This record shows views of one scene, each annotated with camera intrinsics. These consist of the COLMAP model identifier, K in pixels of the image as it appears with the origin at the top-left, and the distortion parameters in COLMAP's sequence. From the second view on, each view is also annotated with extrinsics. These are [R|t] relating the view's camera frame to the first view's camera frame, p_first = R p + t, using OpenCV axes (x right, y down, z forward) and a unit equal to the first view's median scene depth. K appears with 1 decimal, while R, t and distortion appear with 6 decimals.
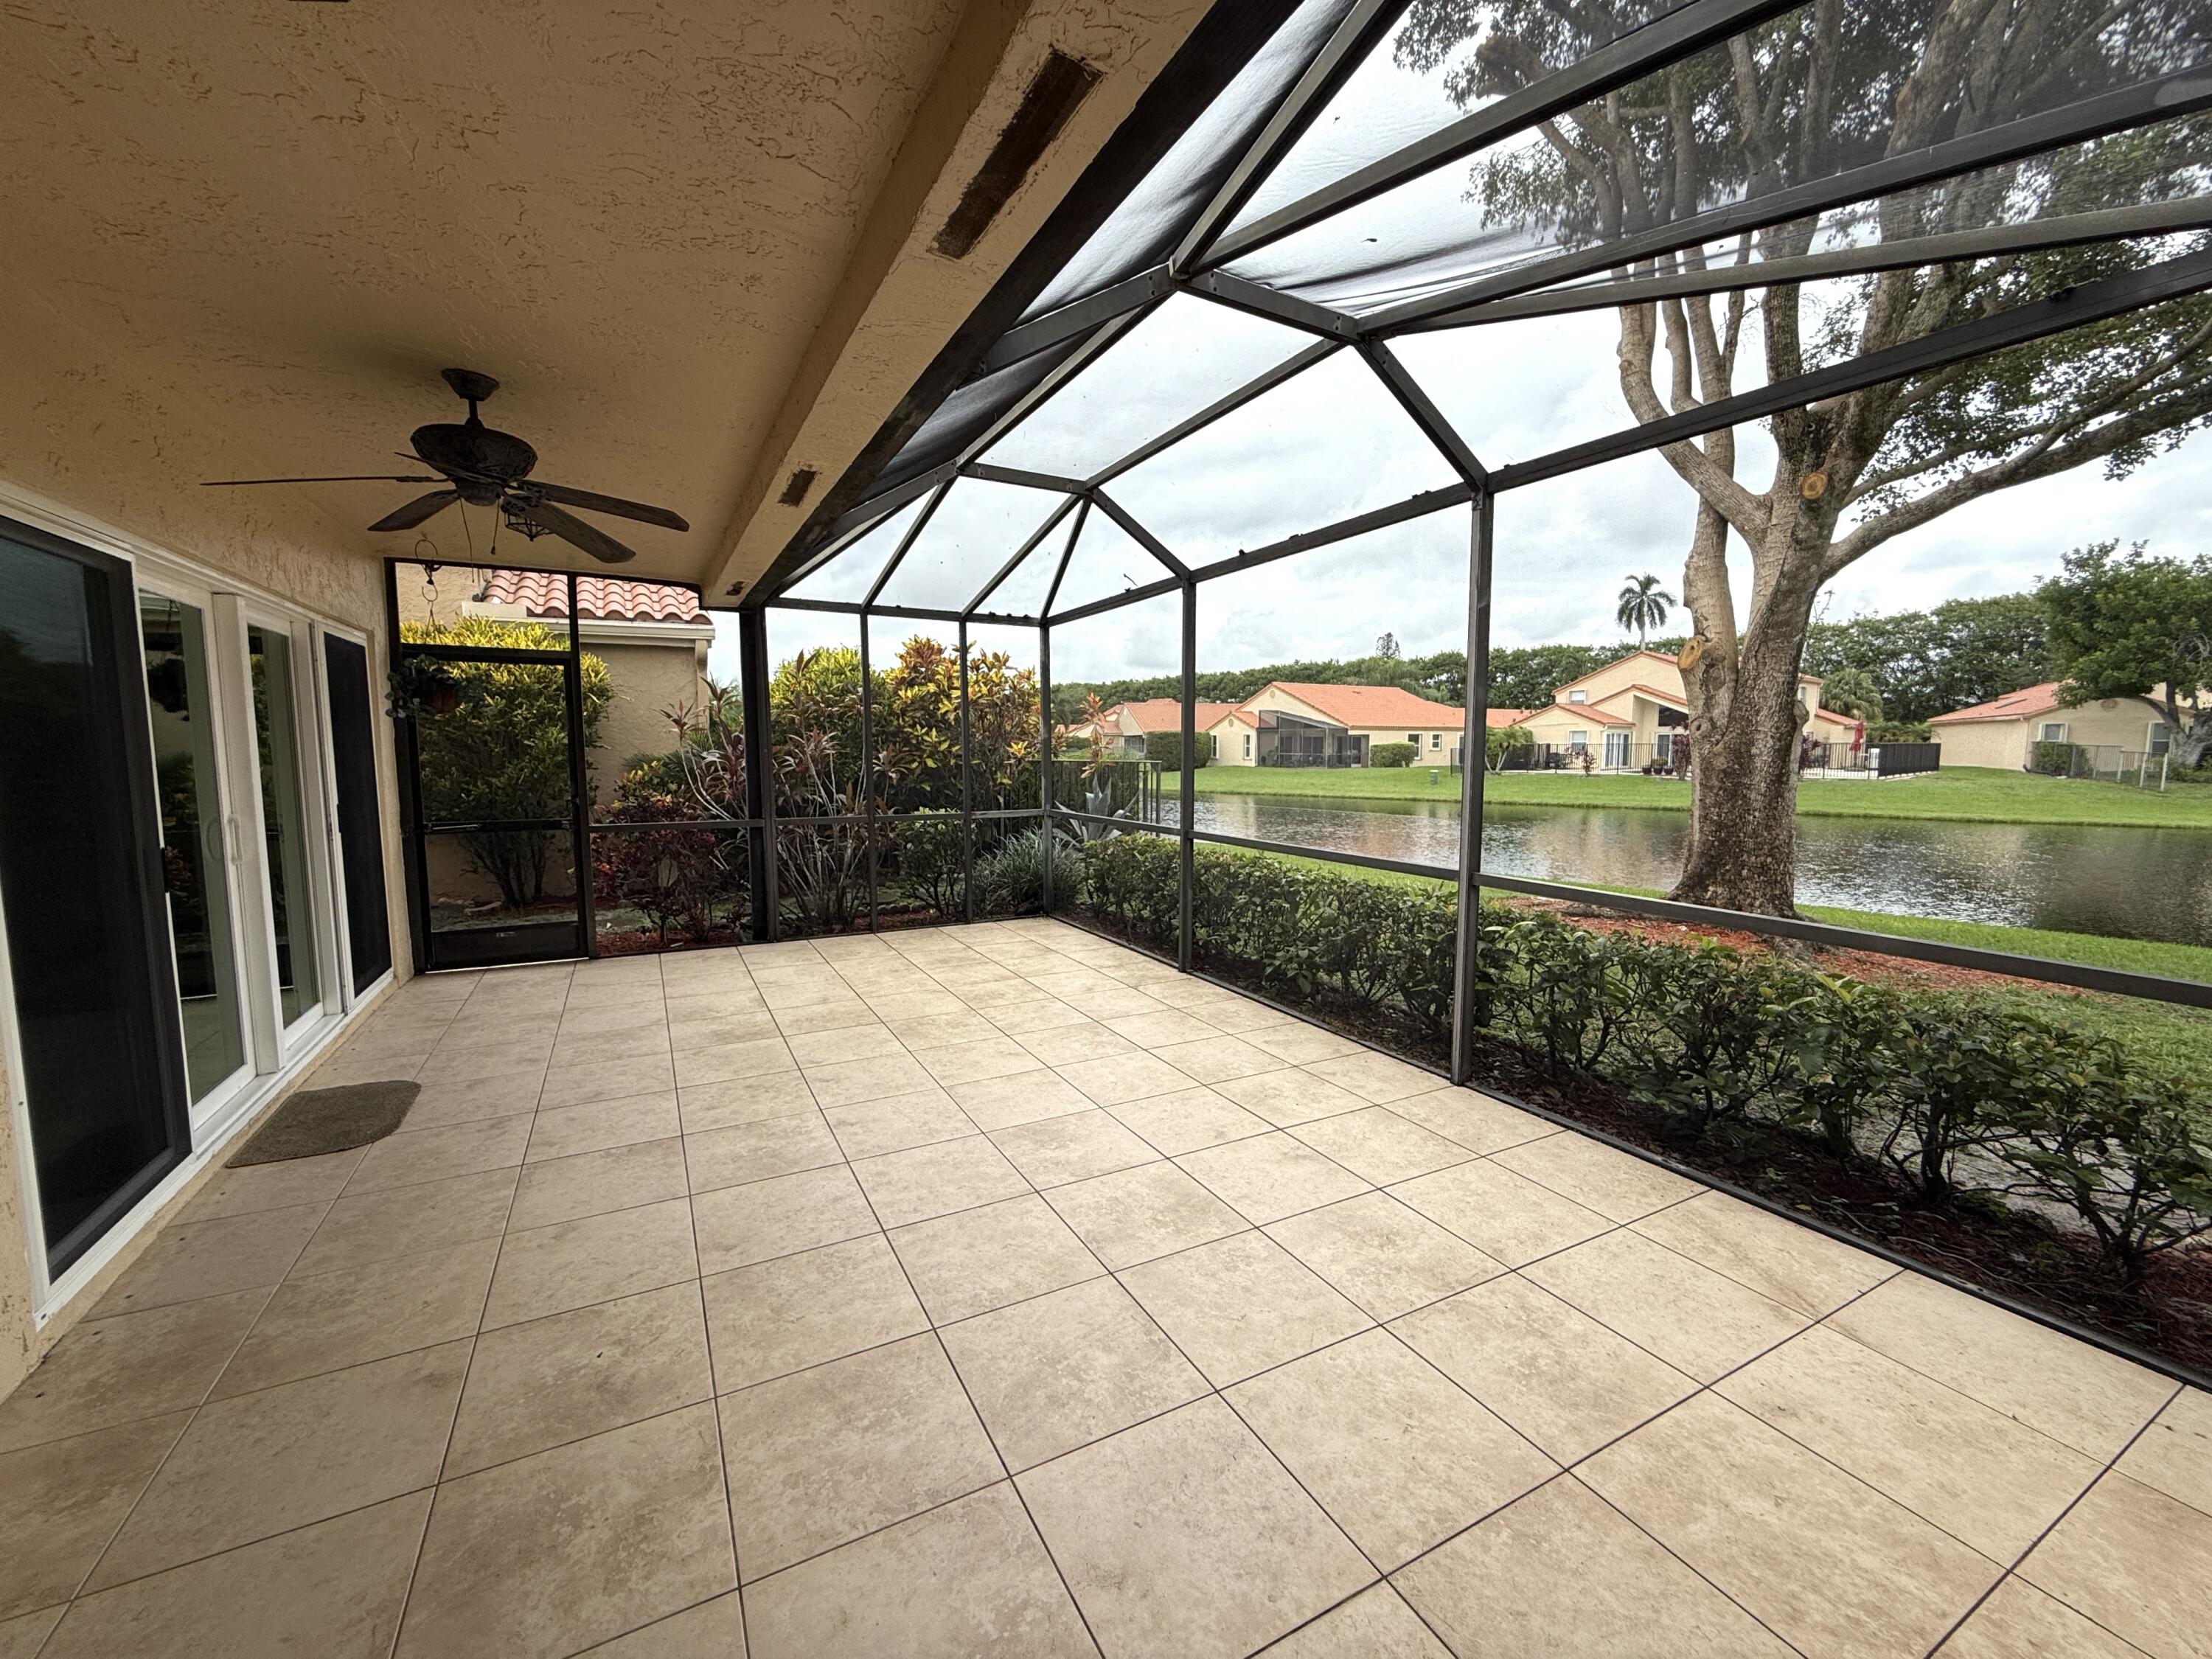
lens RADIAL K [[878.8, 0, 1097.9], [0, 878.8, 828.1], [0, 0, 1]] dist [0.000419, -0.000046]
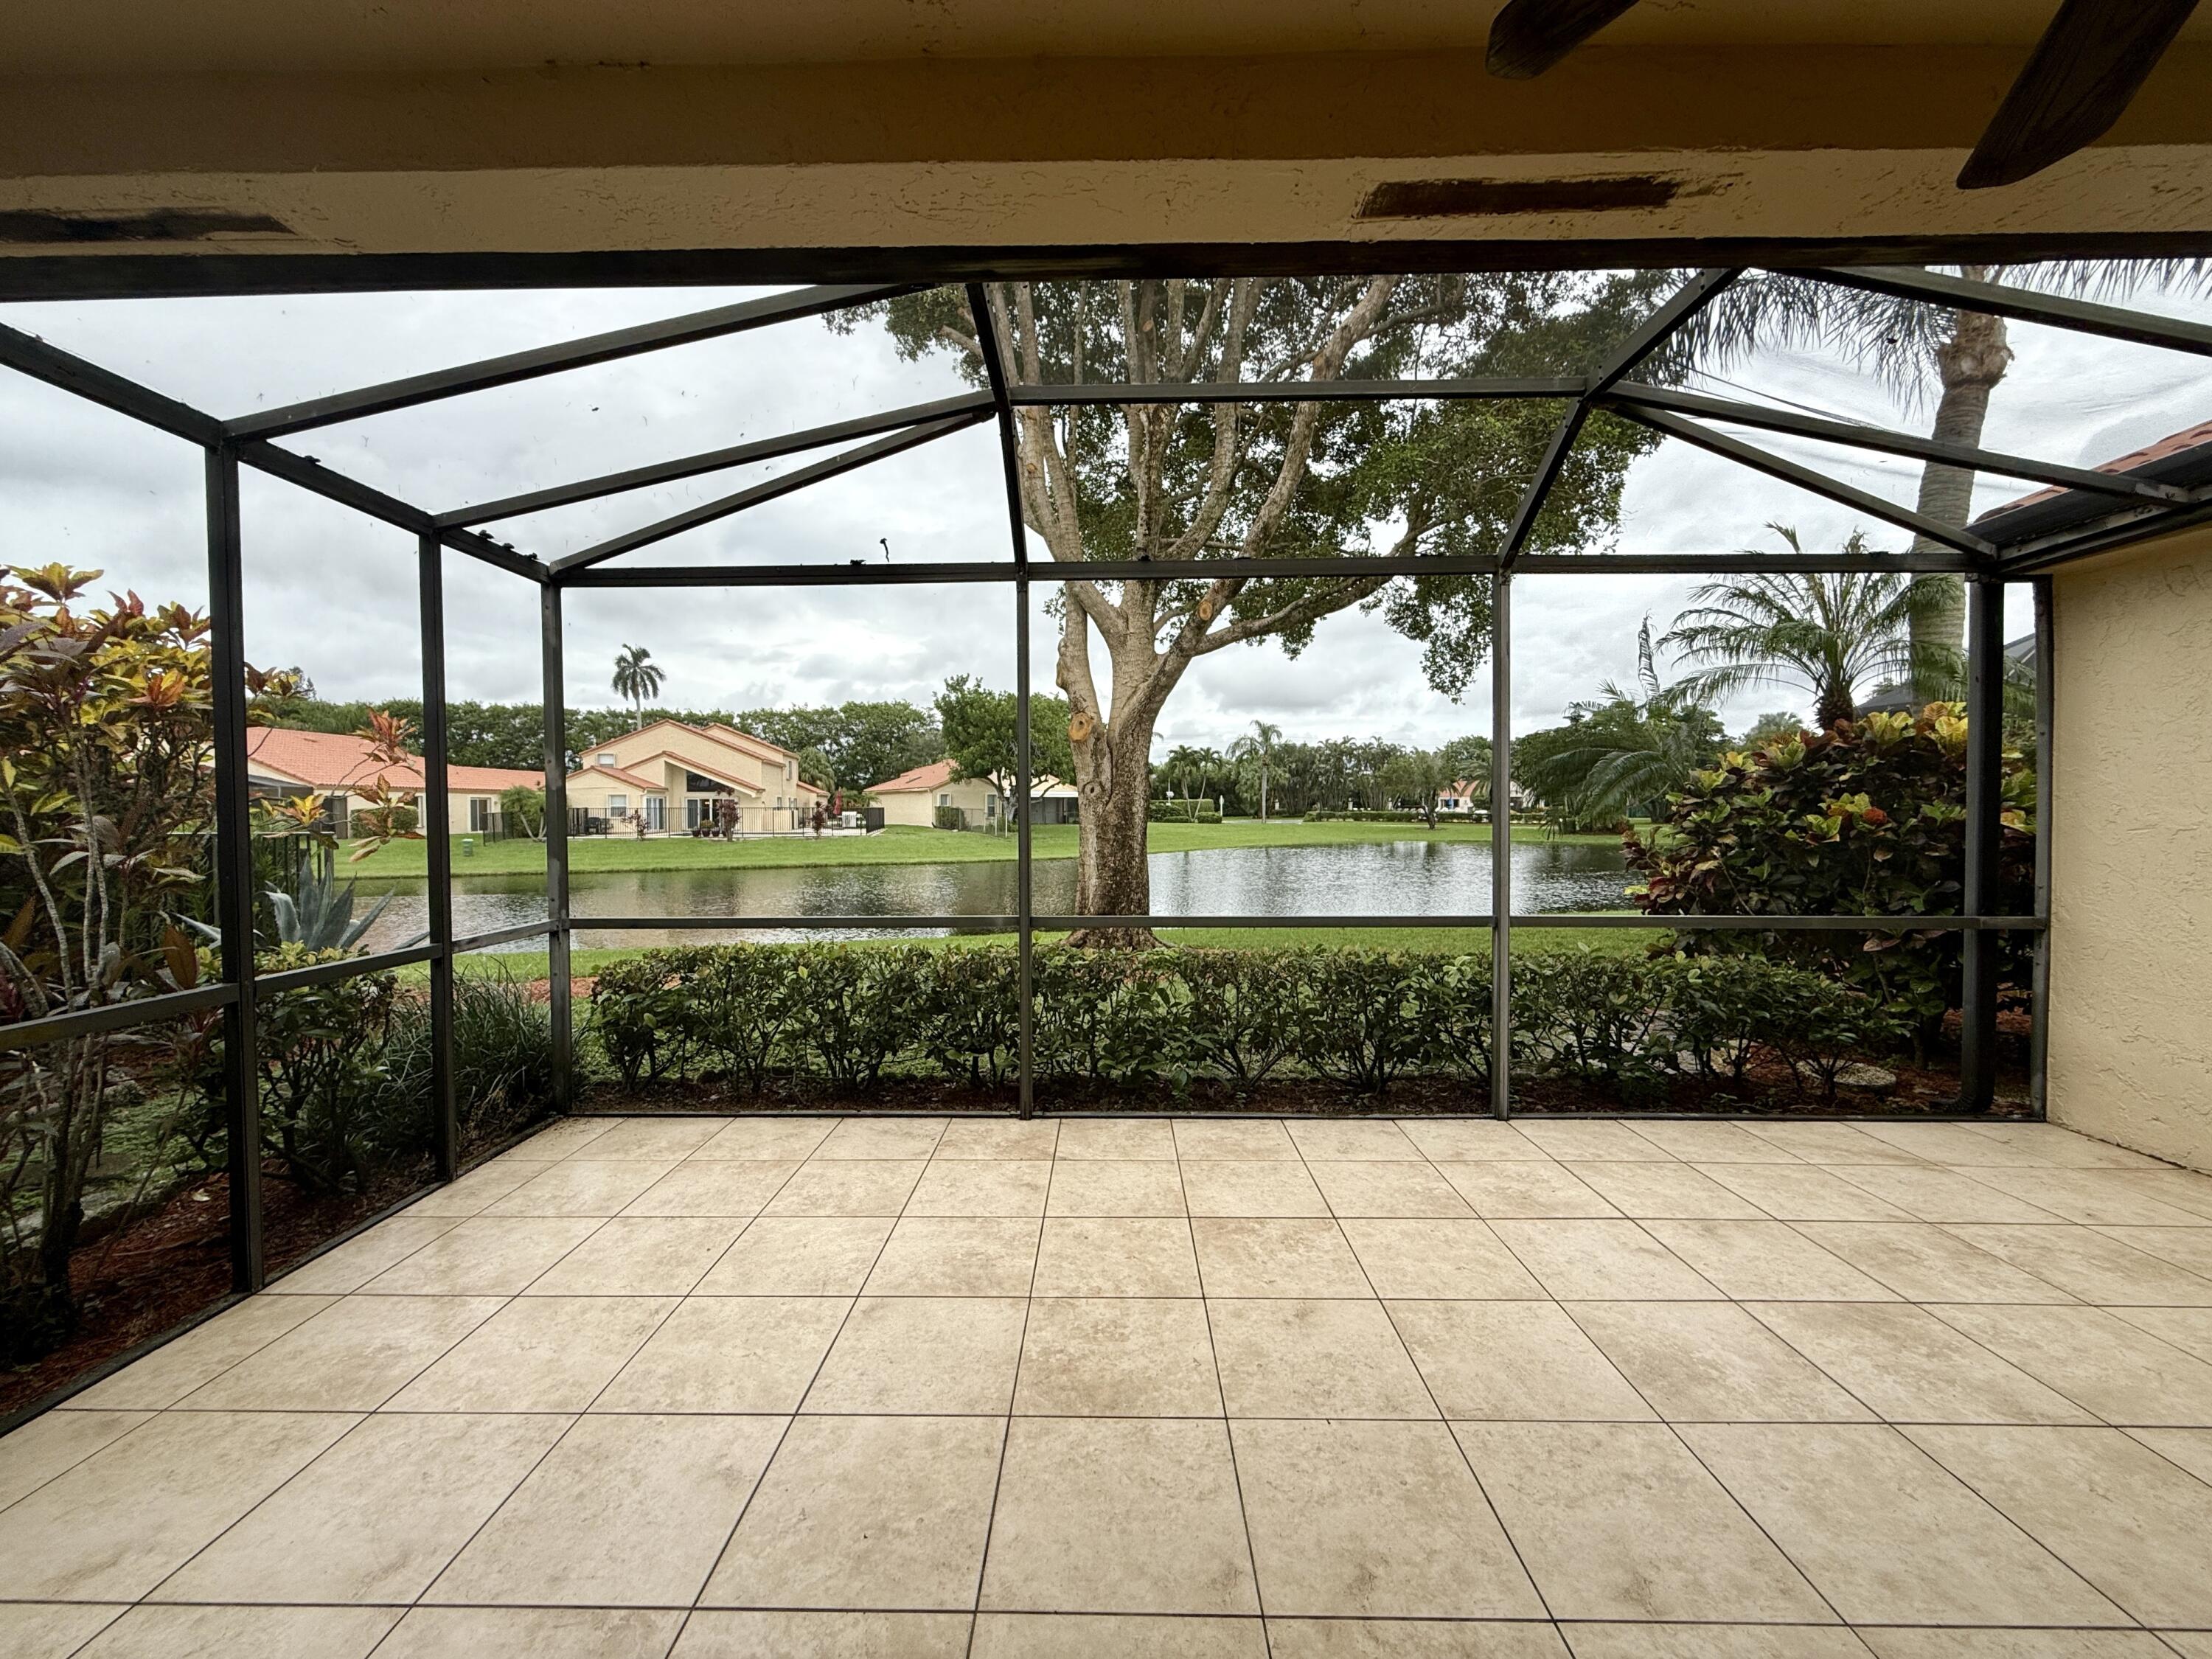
lens RADIAL K [[881.0, 0, 1097.1], [0, 881.0, 827.9], [0, 0, 1]] dist [-0.000234, 0.000137]
pose [[0.482361, -0.019430, 0.875757, -0.075706], [0.084171, 0.996156, -0.024260, -0.007297], [-0.871919, 0.085415, 0.482142, 0.090570]]
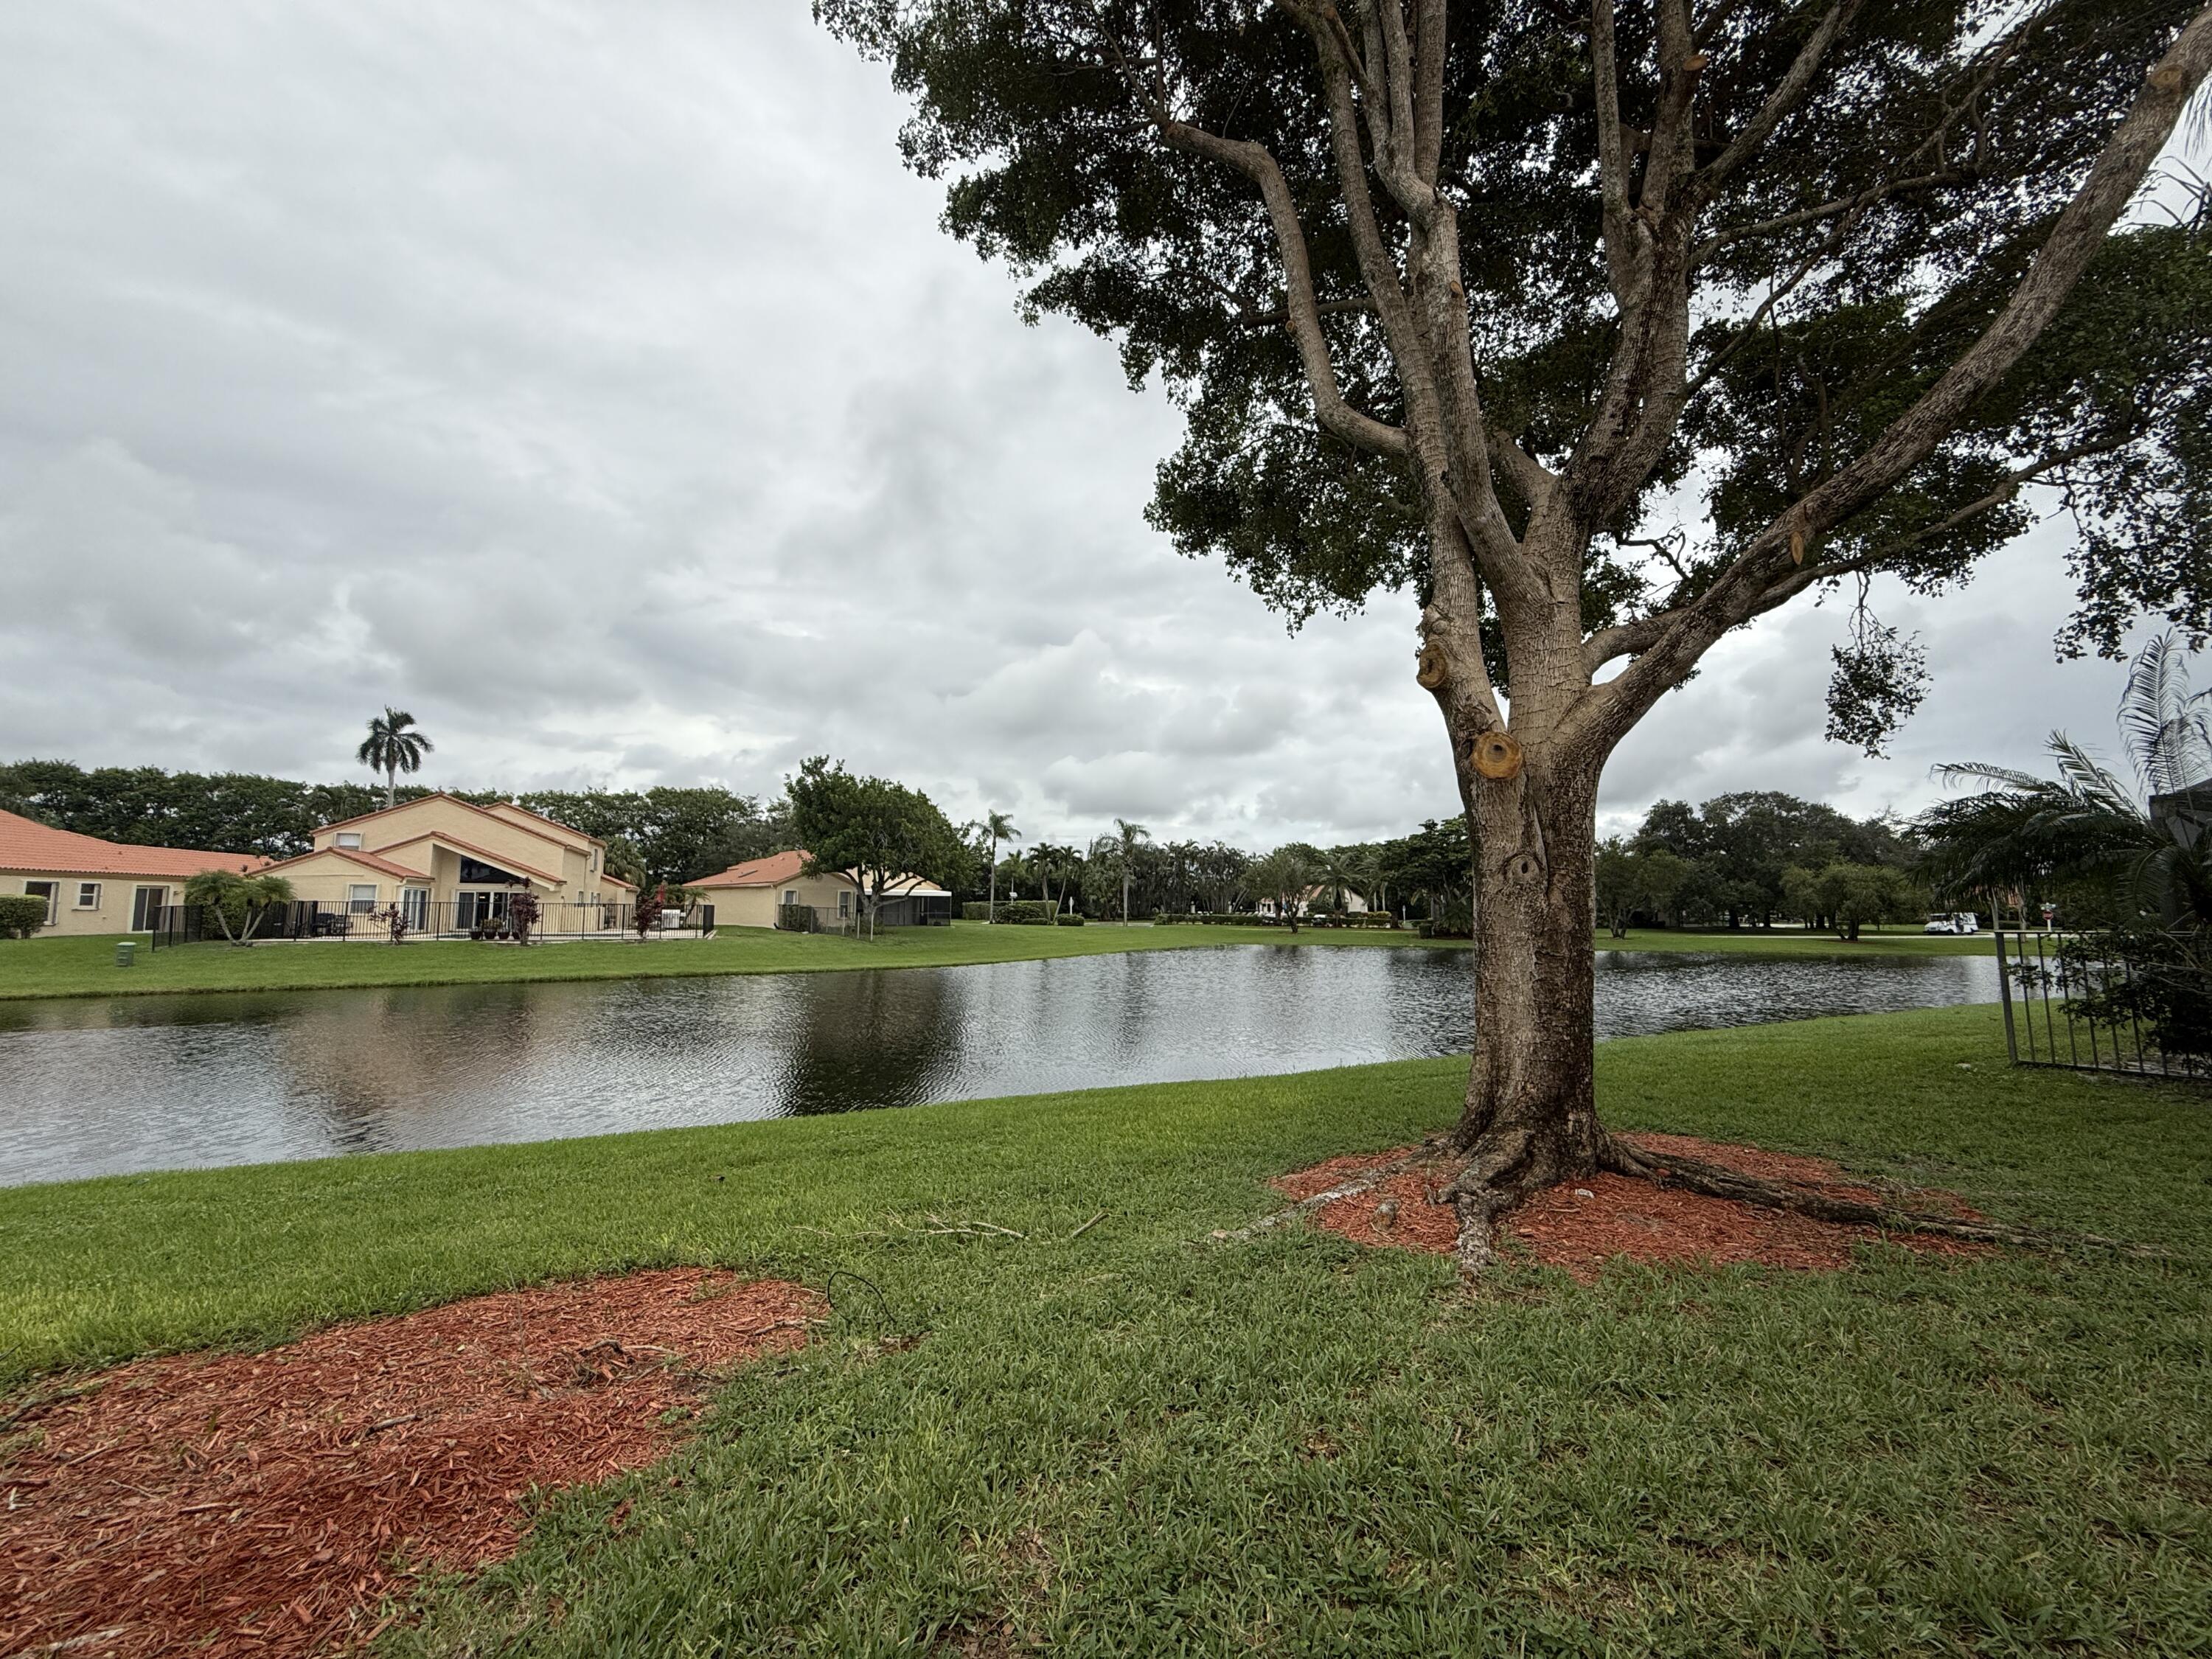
lens RADIAL K [[881.0, 0, 1097.1], [0, 881.0, 827.9], [0, 0, 1]] dist [-0.000234, 0.000137]
pose [[0.287210, 0.092944, 0.953348, -0.008322], [0.082438, 0.989190, -0.121274, -0.019297], [-0.954313, 0.113423, 0.276444, 0.238334]]
